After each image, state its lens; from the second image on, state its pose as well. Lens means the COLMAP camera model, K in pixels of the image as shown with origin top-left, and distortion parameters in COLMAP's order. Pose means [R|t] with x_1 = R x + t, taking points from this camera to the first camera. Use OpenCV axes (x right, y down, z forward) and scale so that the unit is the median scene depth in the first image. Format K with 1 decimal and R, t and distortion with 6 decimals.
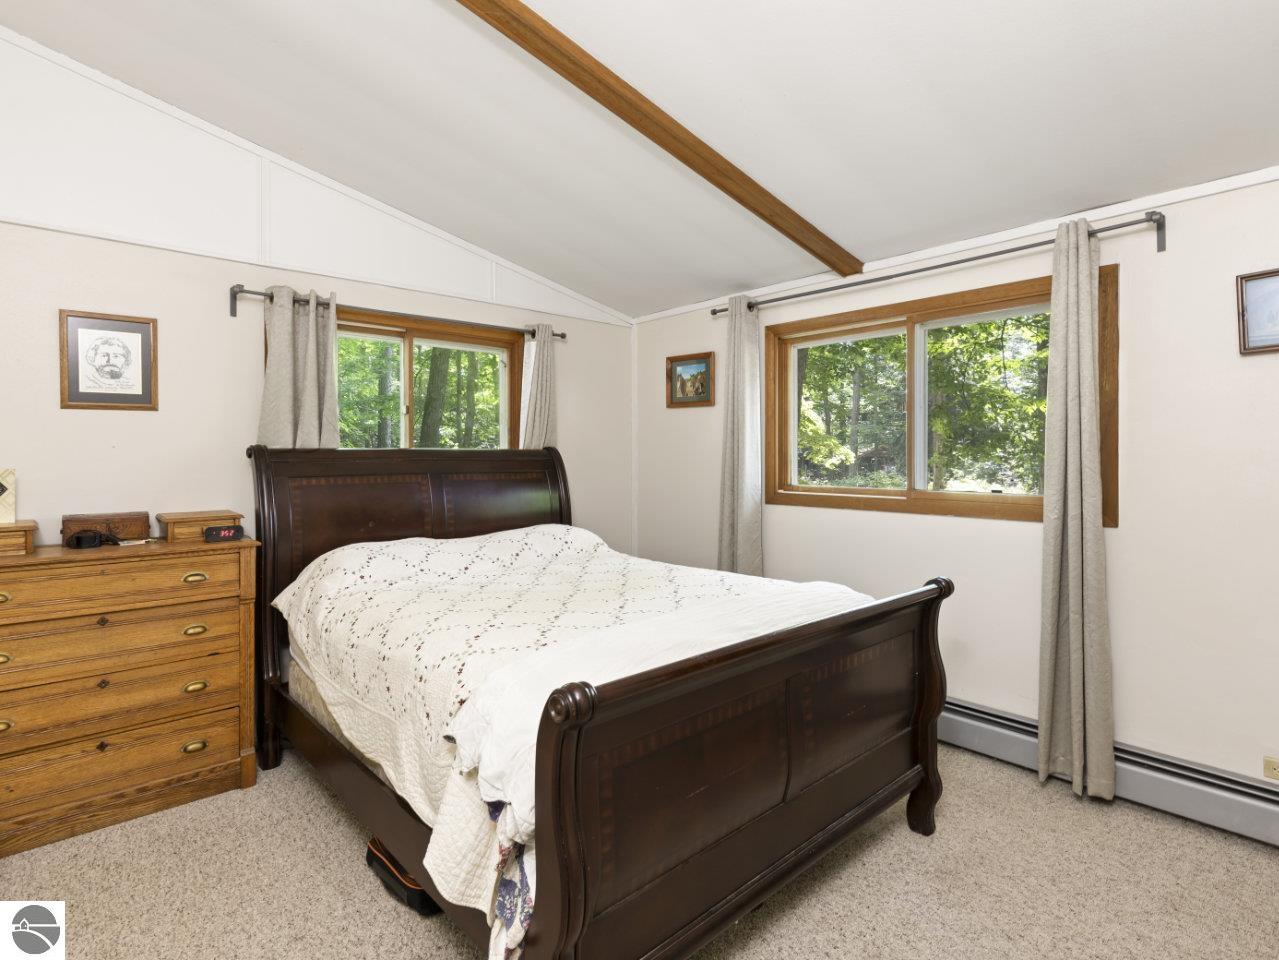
lens RADIAL K [[680.5, 0, 633.6], [0, 680.5, 472.4], [0, 0, 1]] dist [0.008833, 0.000061]
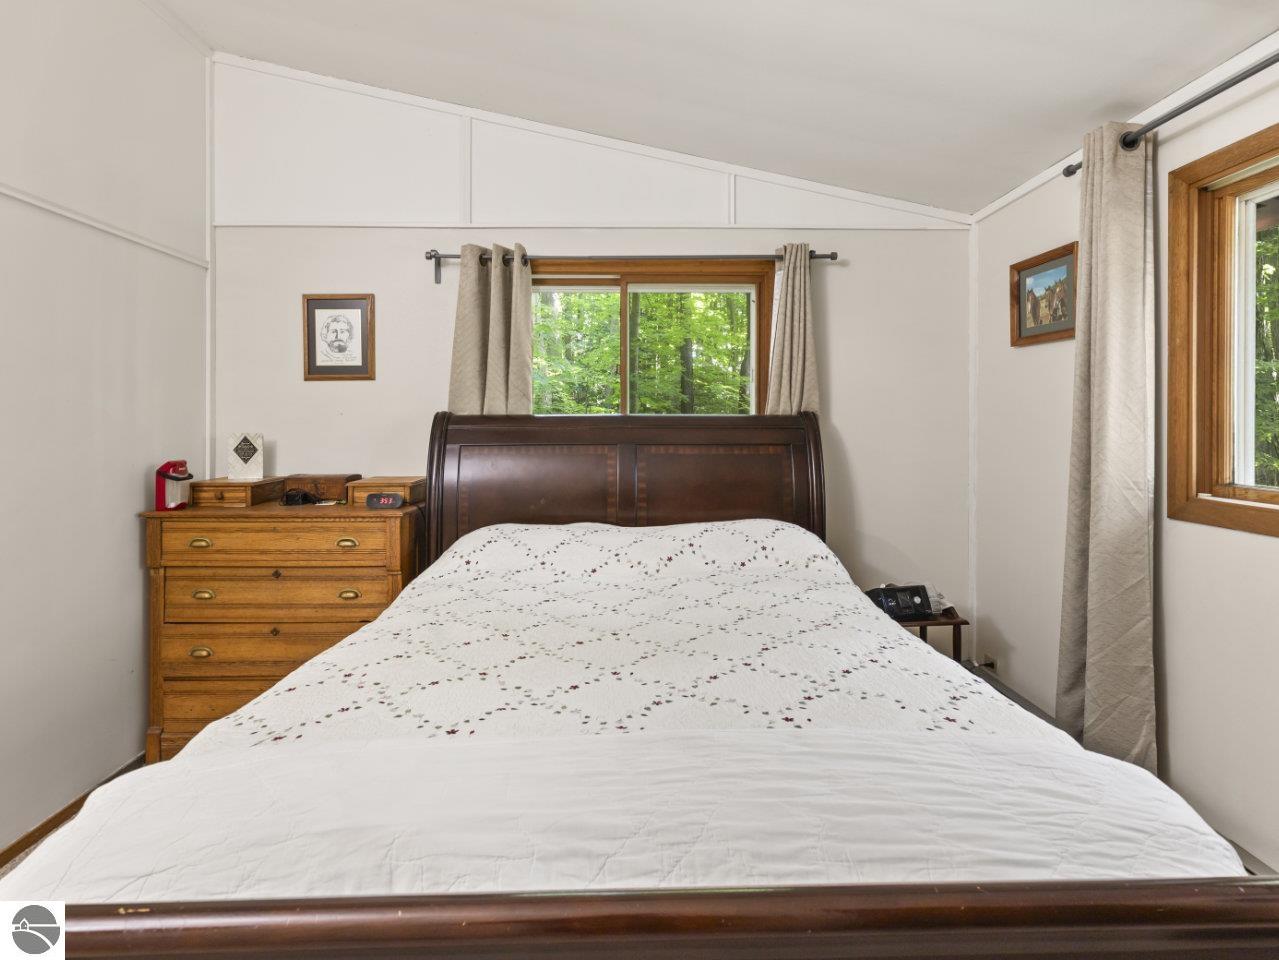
lens RADIAL K [[694.8, 0, 622.3], [0, 694.8, 426.5], [0, 0, 1]] dist [0.008771, 0.001868]
pose [[0.749941, 0.005583, -0.661482, 0.267326], [-0.018641, 0.999746, -0.012695, -0.009790], [0.661243, 0.021851, 0.749854, 0.382388]]
